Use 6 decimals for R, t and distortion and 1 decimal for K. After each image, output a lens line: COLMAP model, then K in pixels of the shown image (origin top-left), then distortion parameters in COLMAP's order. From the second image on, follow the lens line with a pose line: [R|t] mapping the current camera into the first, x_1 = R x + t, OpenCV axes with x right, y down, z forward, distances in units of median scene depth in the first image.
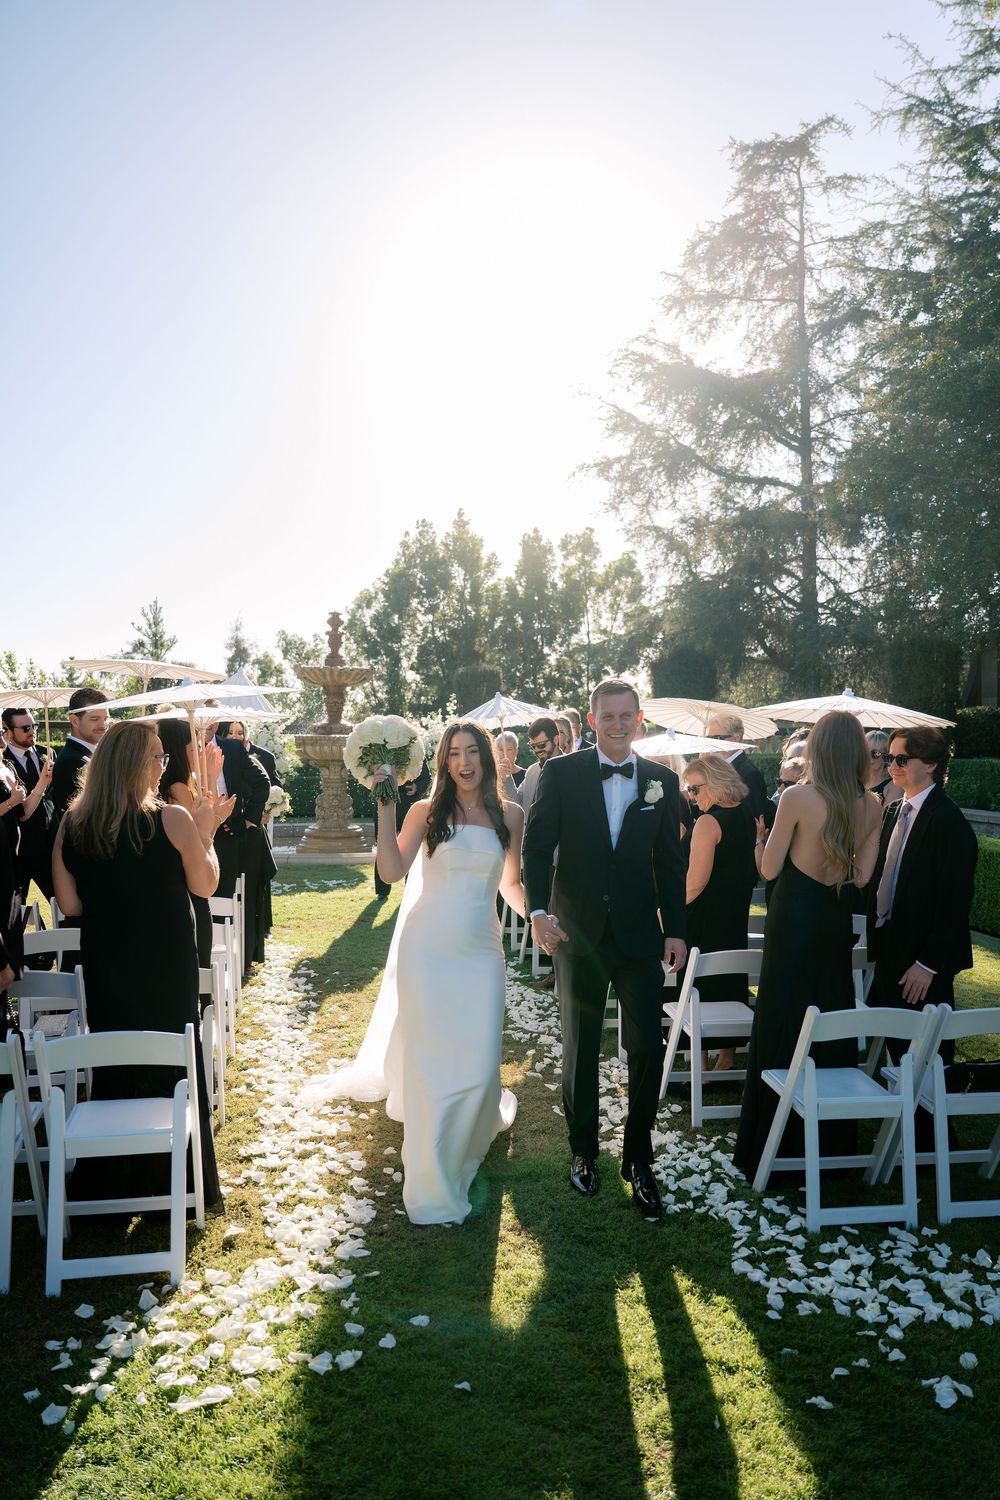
lens RADIAL K [[1255.8, 0, 497.3], [0, 1255.8, 752.0], [0, 0, 1]] dist [-0.002875, -0.000643]
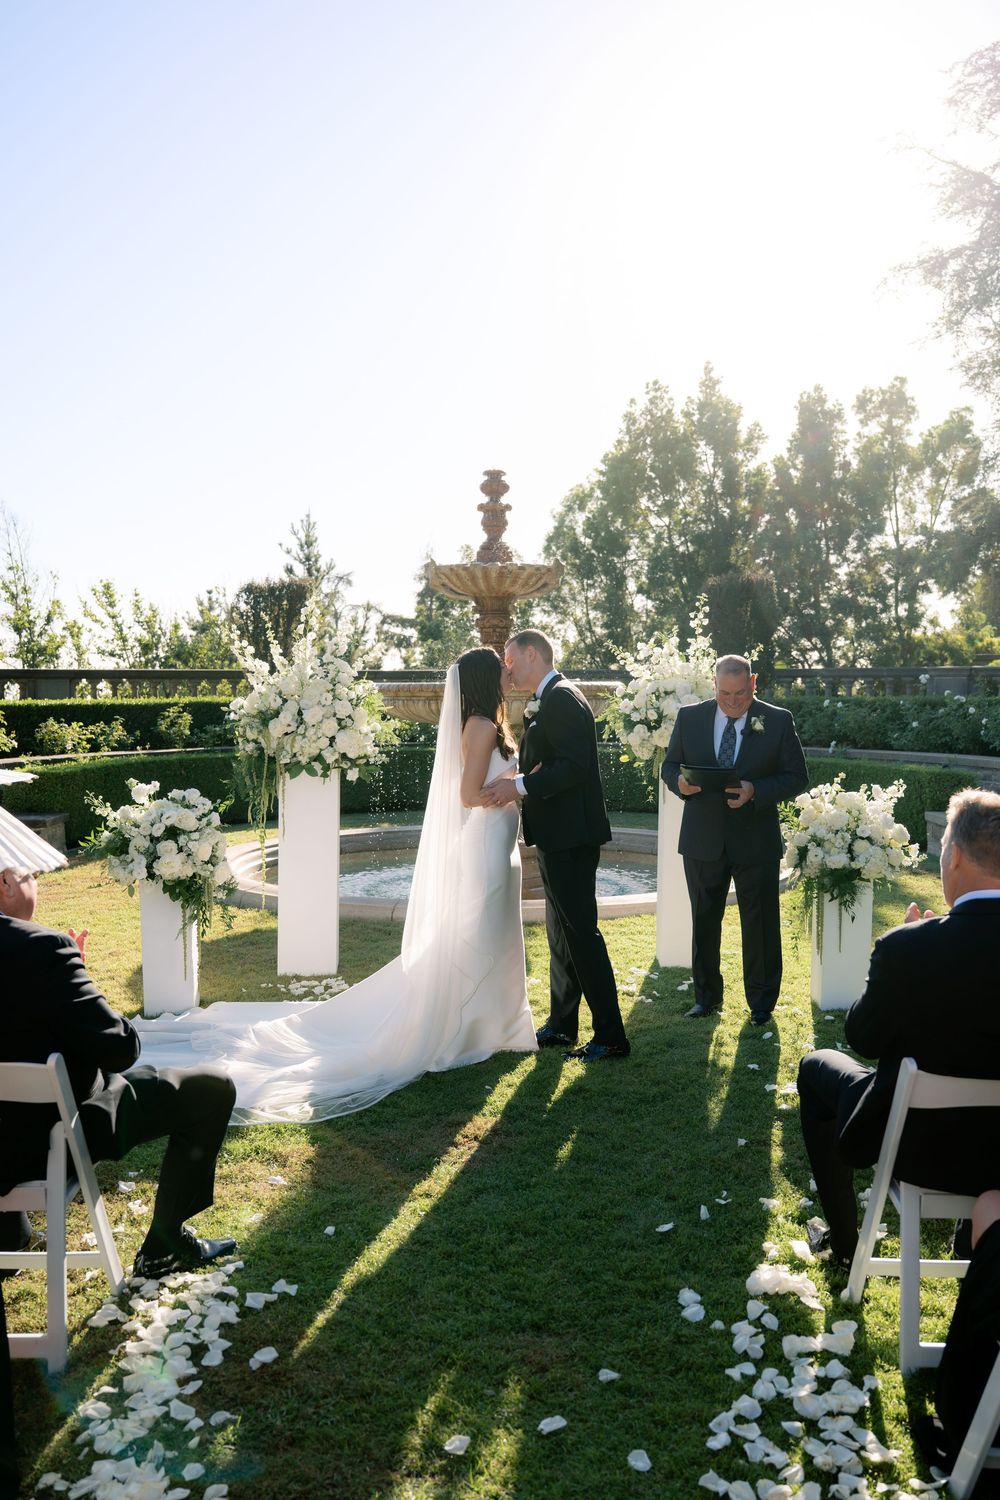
lens RADIAL K [[1292.6, 0, 492.9], [0, 1292.6, 746.4], [0, 0, 1]] dist [0.003271, 0.003783]
pose [[0.981596, -0.002734, -0.190952, -0.010050], [0.008964, 0.999455, 0.031775, -0.001991], [0.190761, -0.032902, 0.981085, 0.255520]]
